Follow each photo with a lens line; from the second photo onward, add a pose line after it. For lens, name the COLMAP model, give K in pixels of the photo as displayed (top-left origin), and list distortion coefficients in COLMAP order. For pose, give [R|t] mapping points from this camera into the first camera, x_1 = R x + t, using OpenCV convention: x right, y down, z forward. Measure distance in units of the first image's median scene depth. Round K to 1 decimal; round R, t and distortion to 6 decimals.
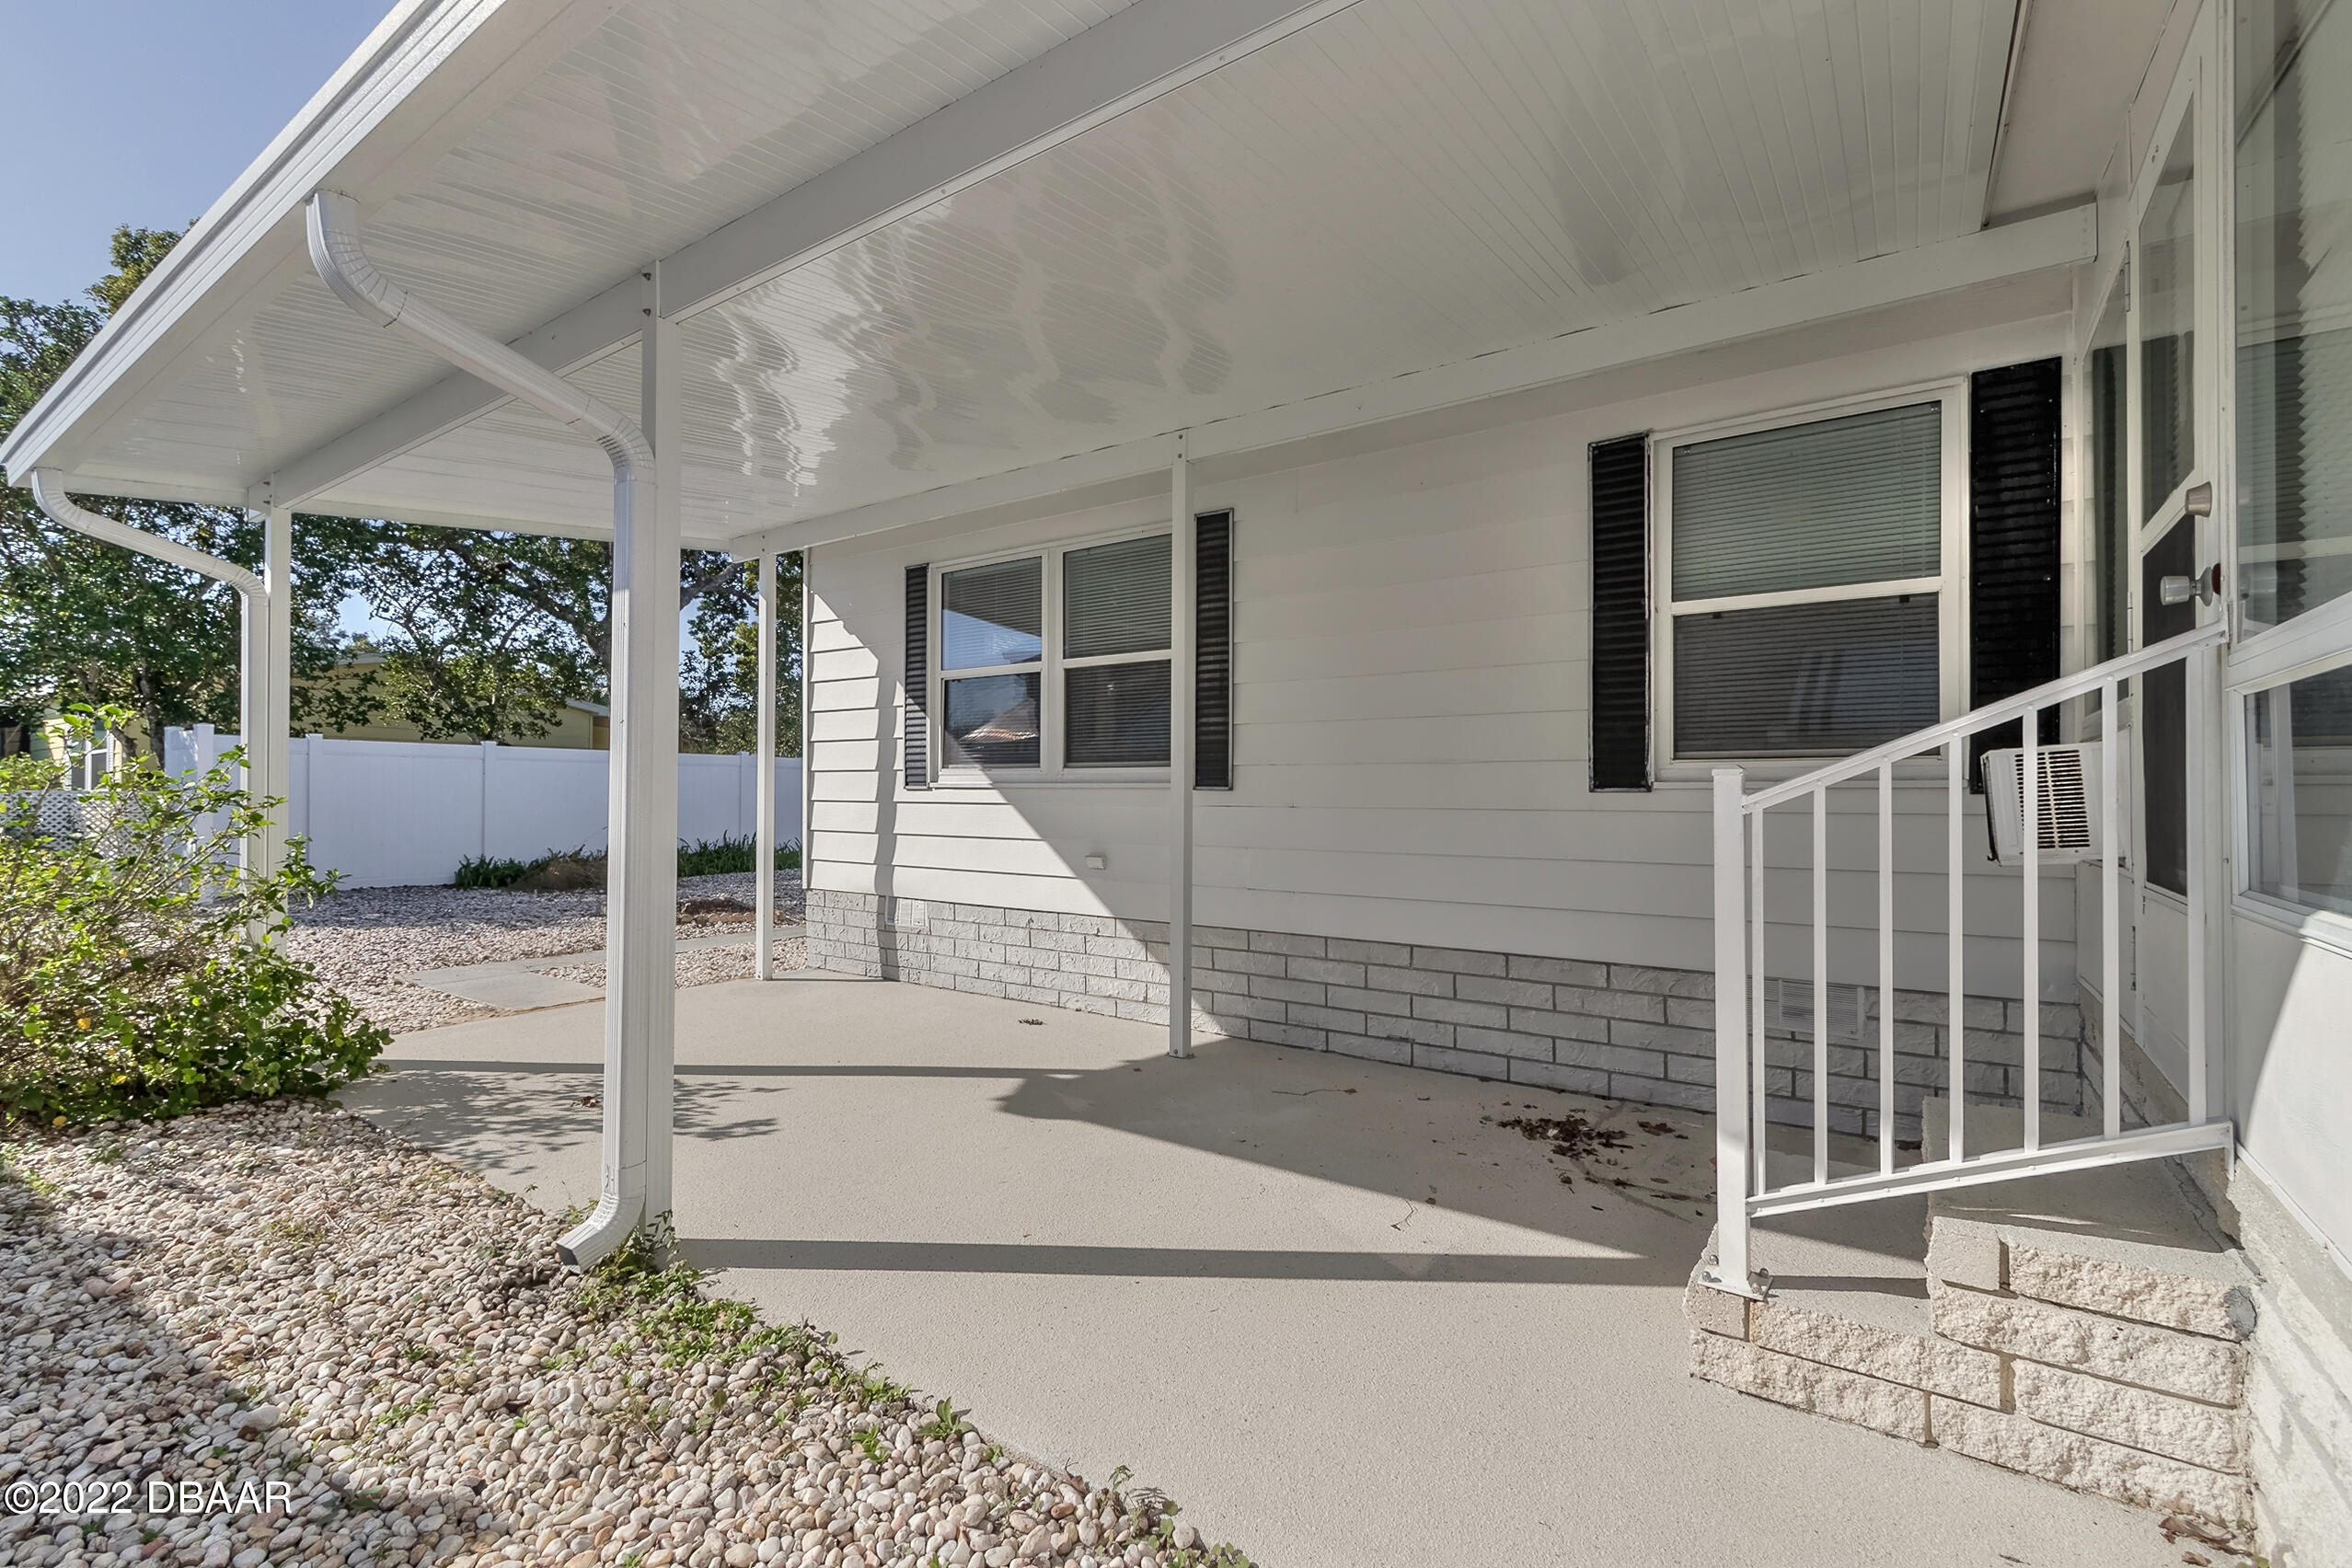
lens RADIAL K [[1063.5, 0, 1140.4], [0, 1063.5, 790.8], [0, 0, 1]] dist [0.003171, 0.000248]
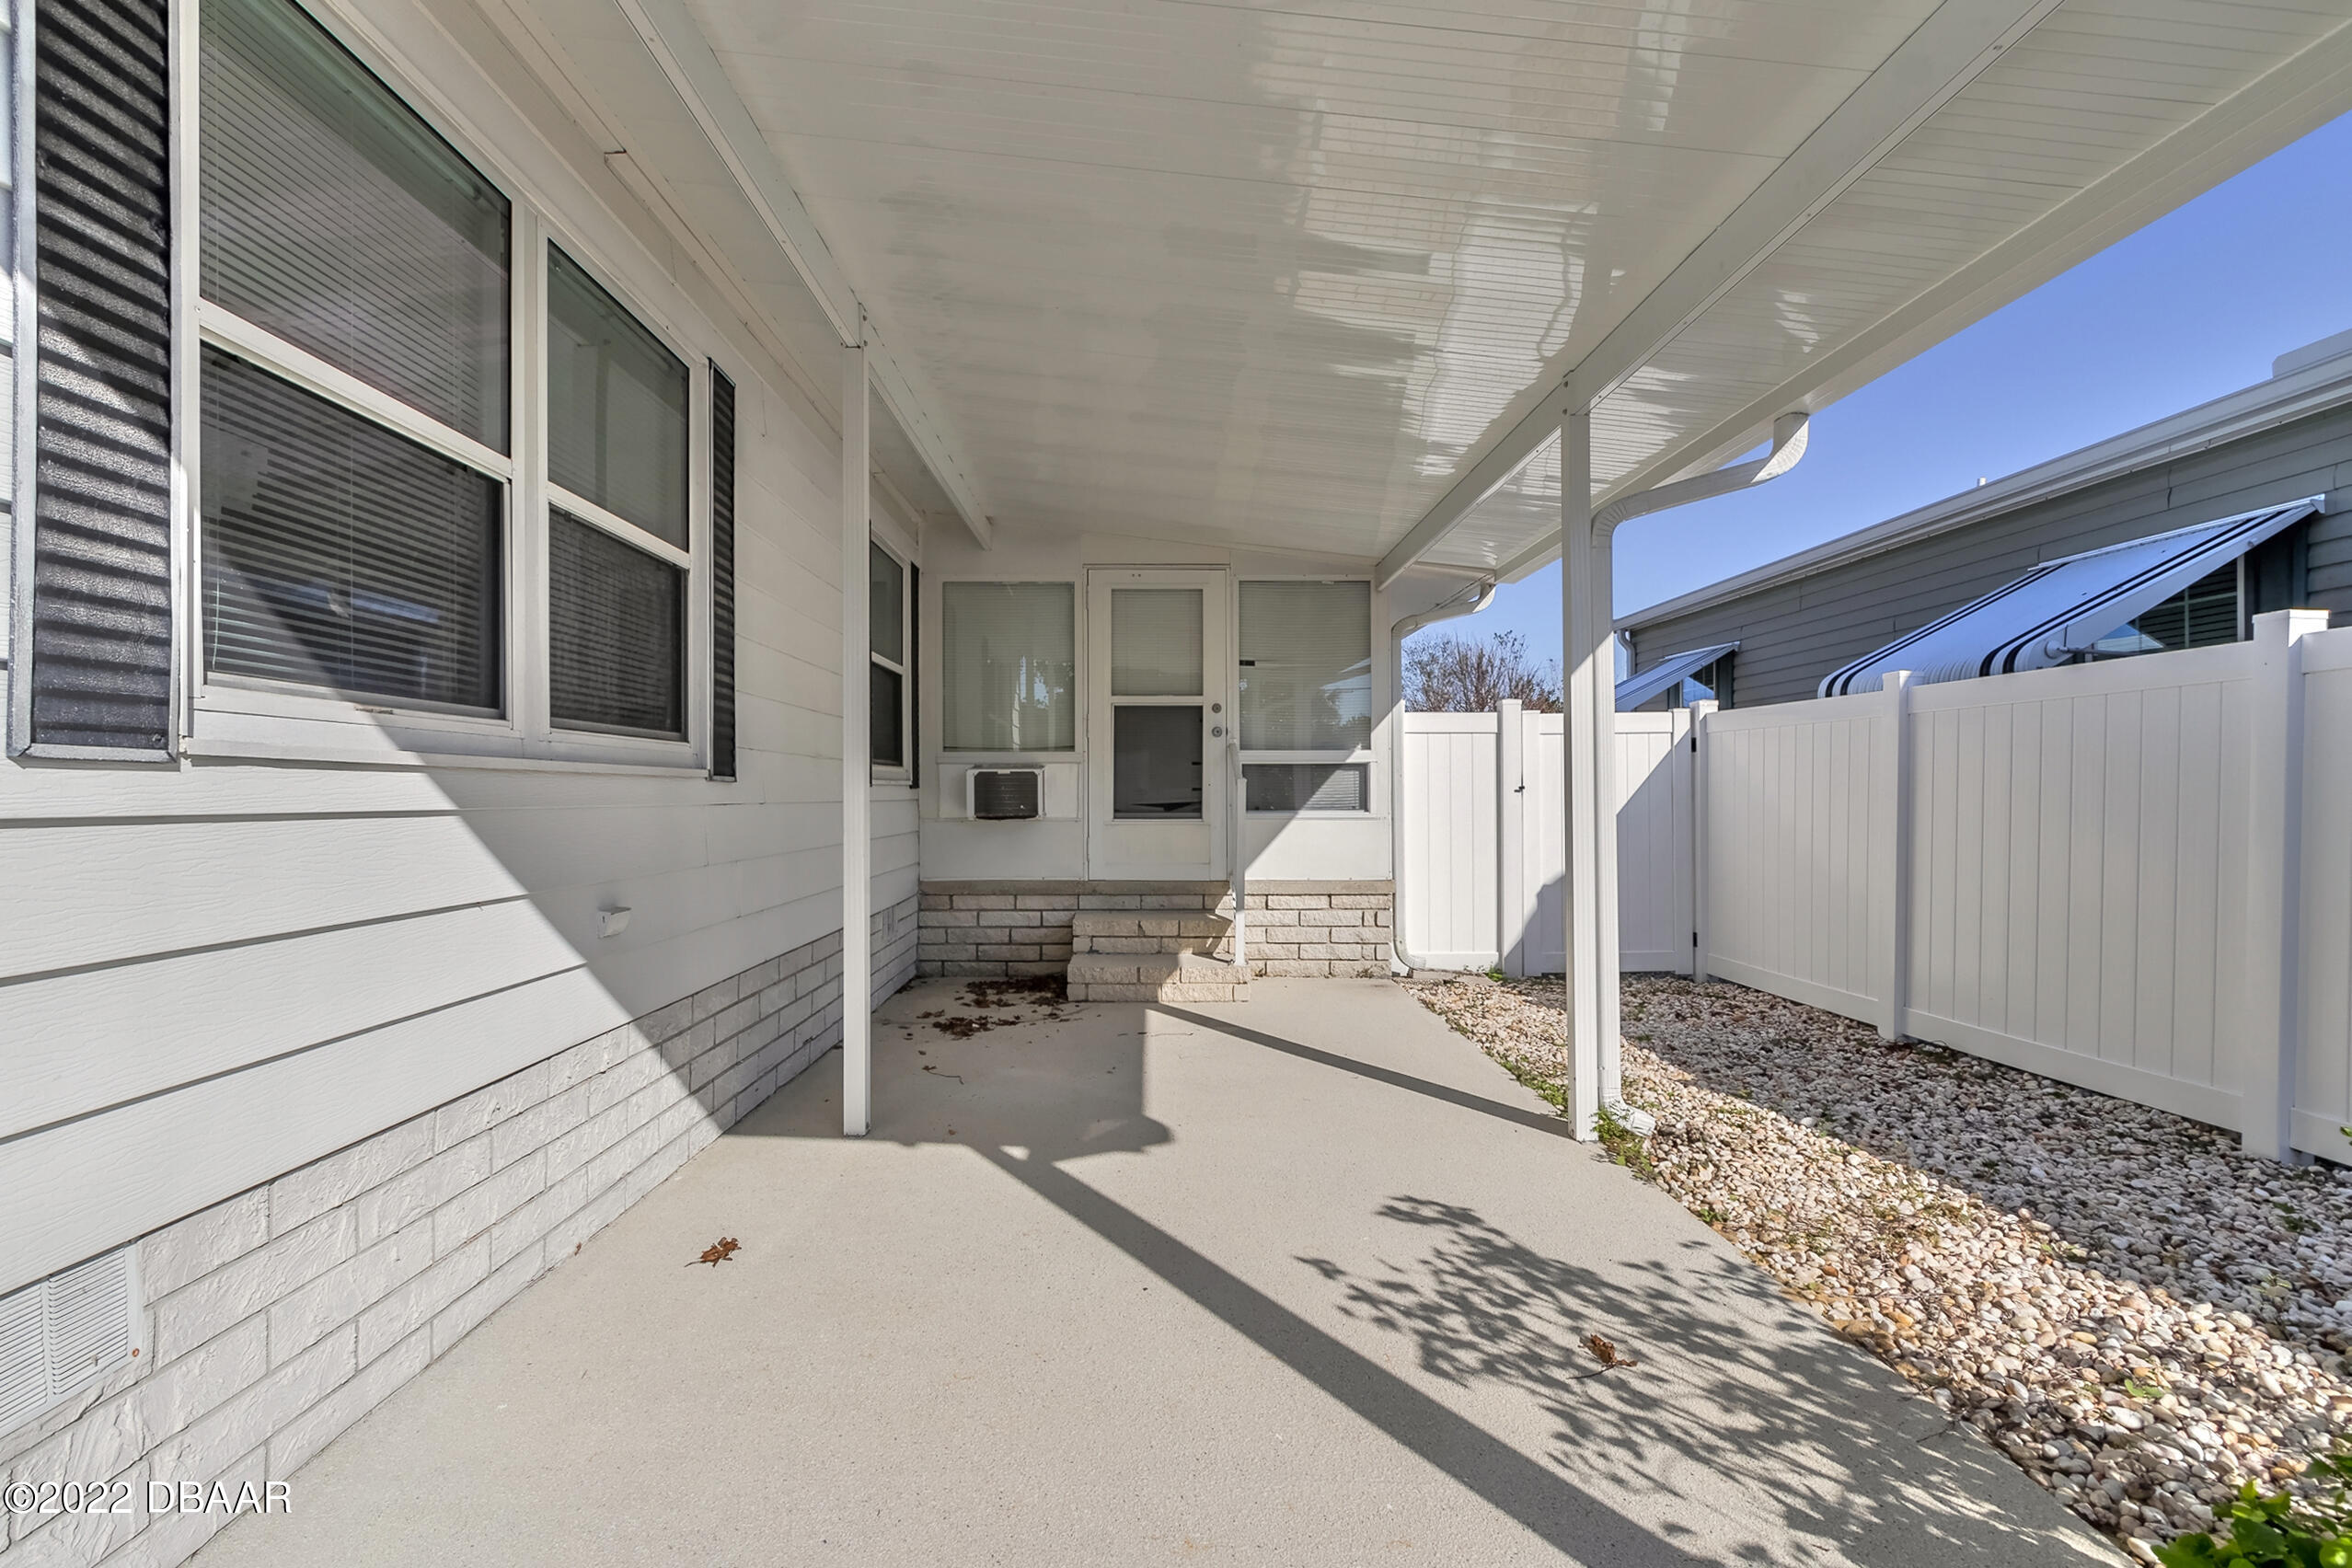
lens RADIAL K [[1063.5, 0, 1140.4], [0, 1063.5, 790.8], [0, 0, 1]] dist [0.003171, 0.000248]
pose [[-0.587117, 0.003120, 0.809496, -0.829408], [-0.000879, 0.999990, -0.004492, 0.008403], [-0.809502, -0.003349, -0.587108, 1.524710]]
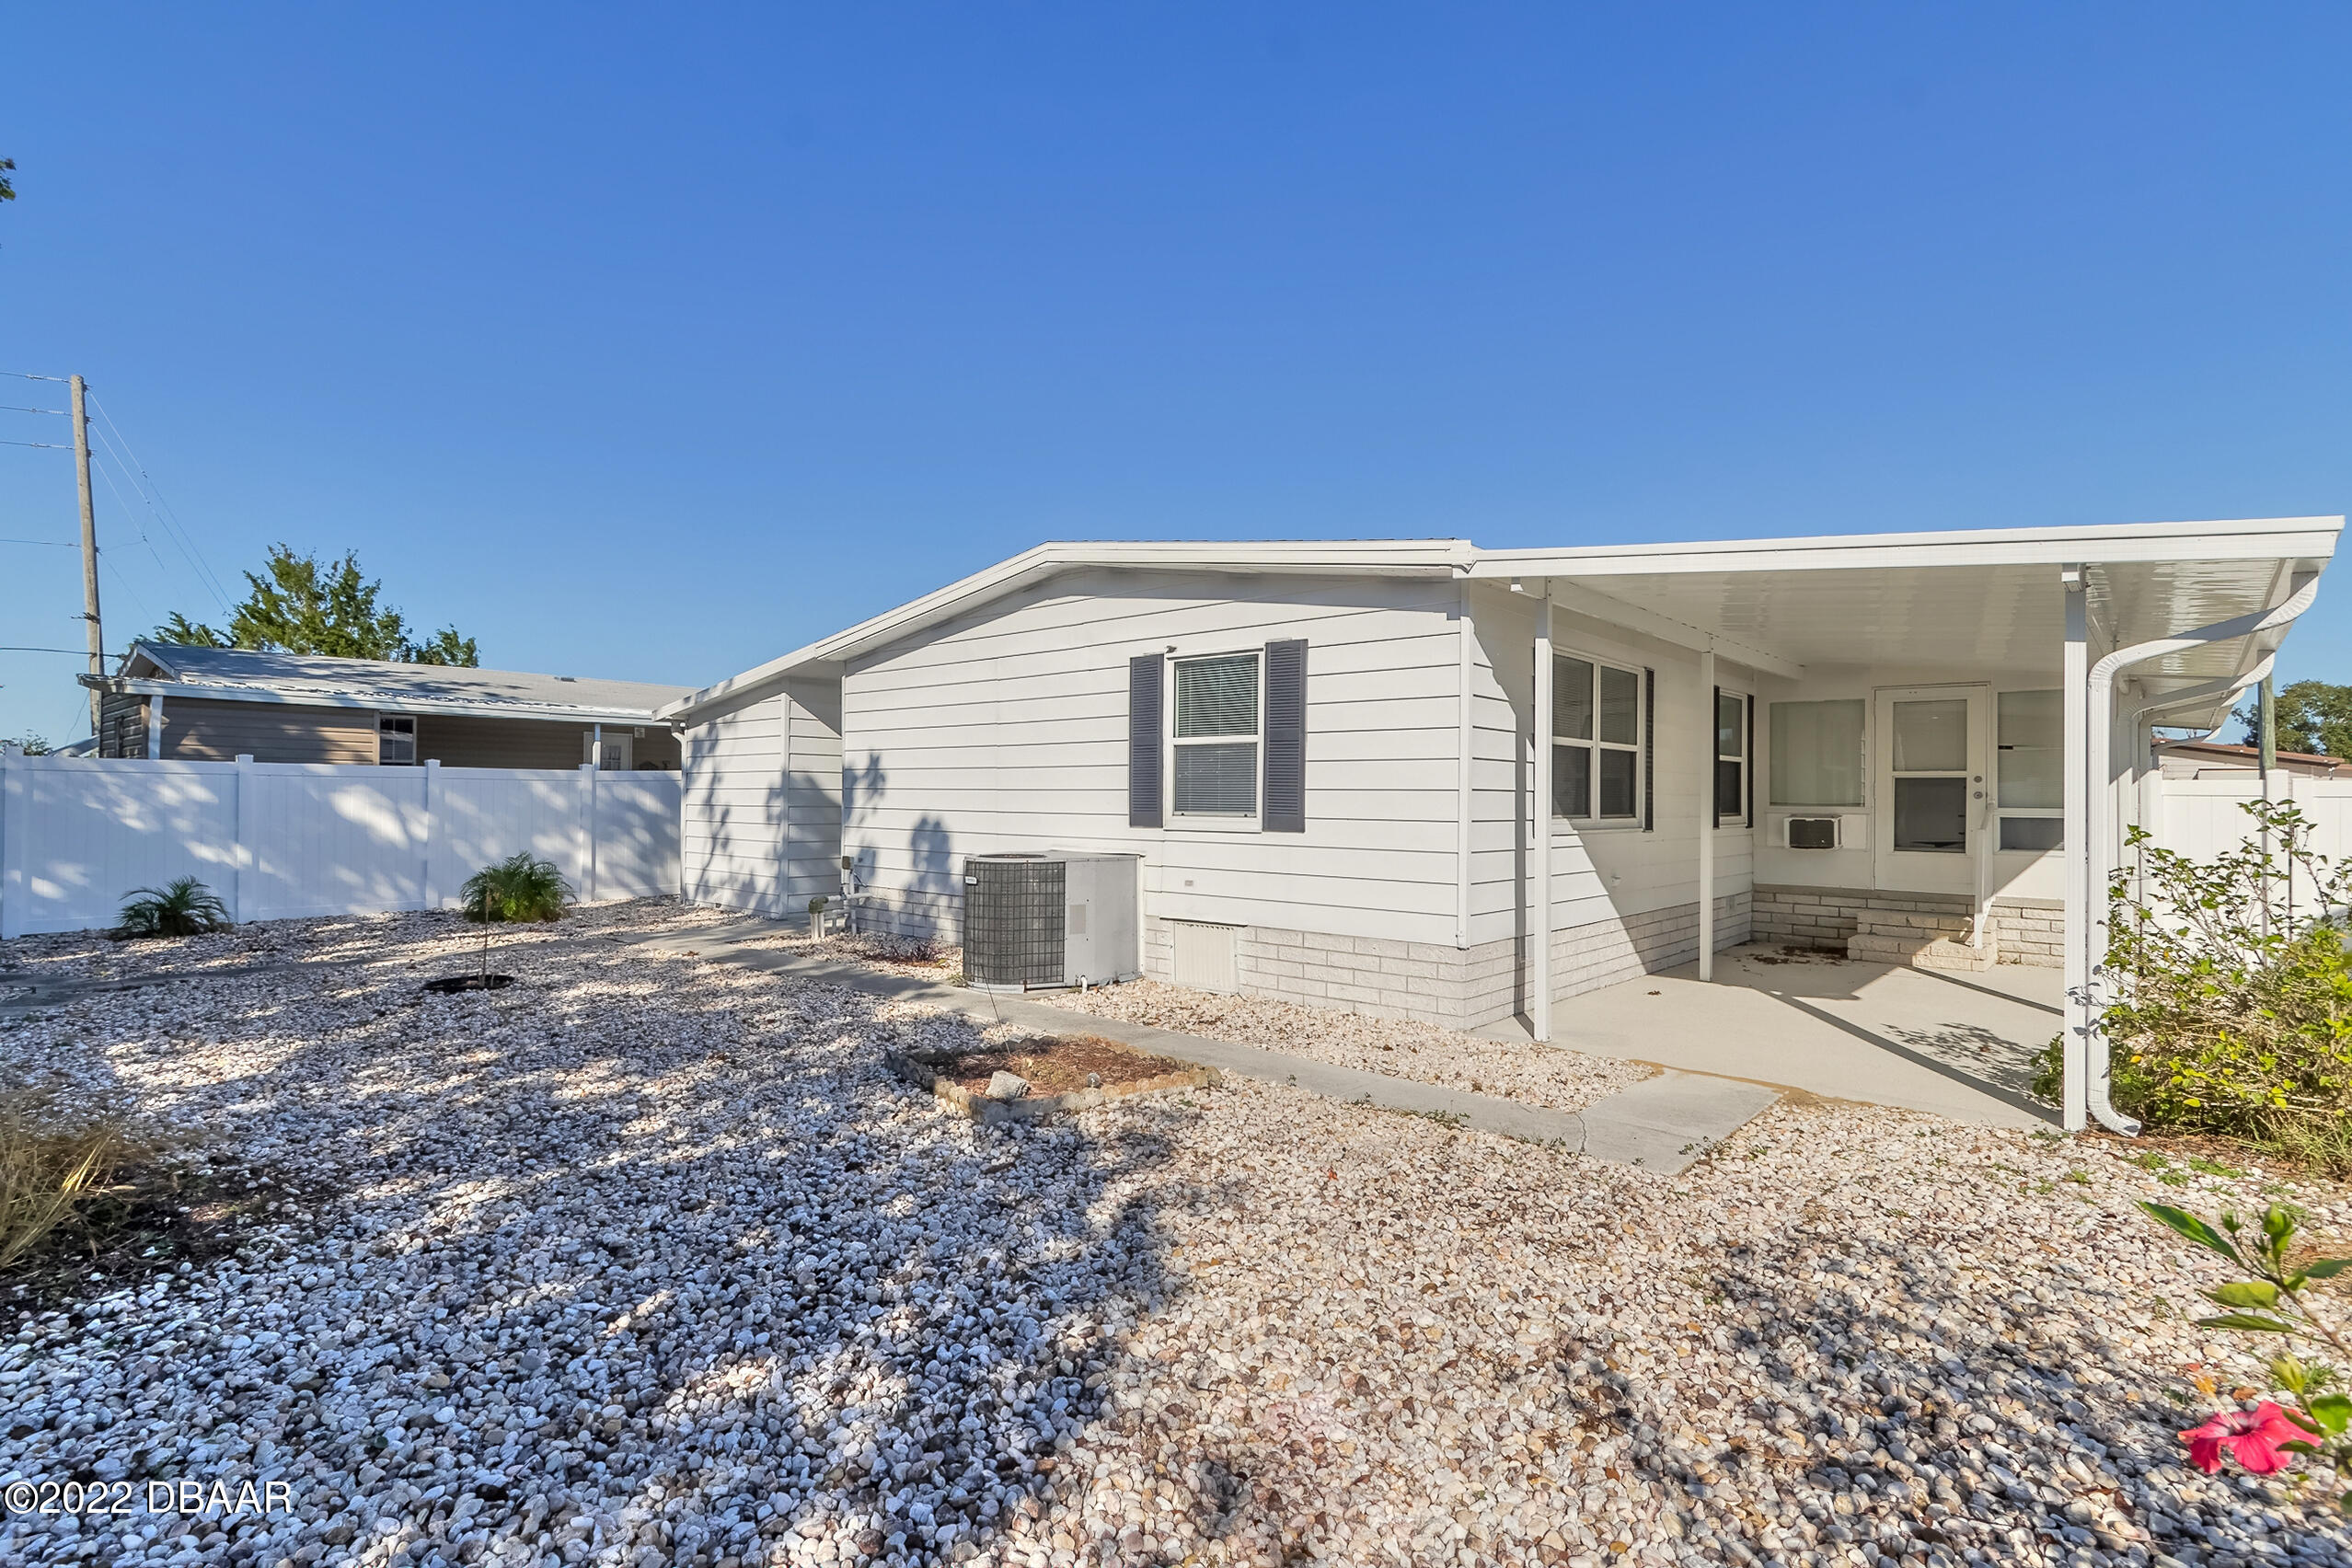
lens RADIAL K [[1111.5, 0, 1123.4], [0, 1111.5, 792.2], [0, 0, 1]] dist [0.006276, 0.000259]
pose [[0.131178, 0.001859, 0.991357, -2.322559], [-0.011495, 0.999934, -0.000354, -0.071826], [-0.991292, -0.011349, 0.131191, 2.056657]]
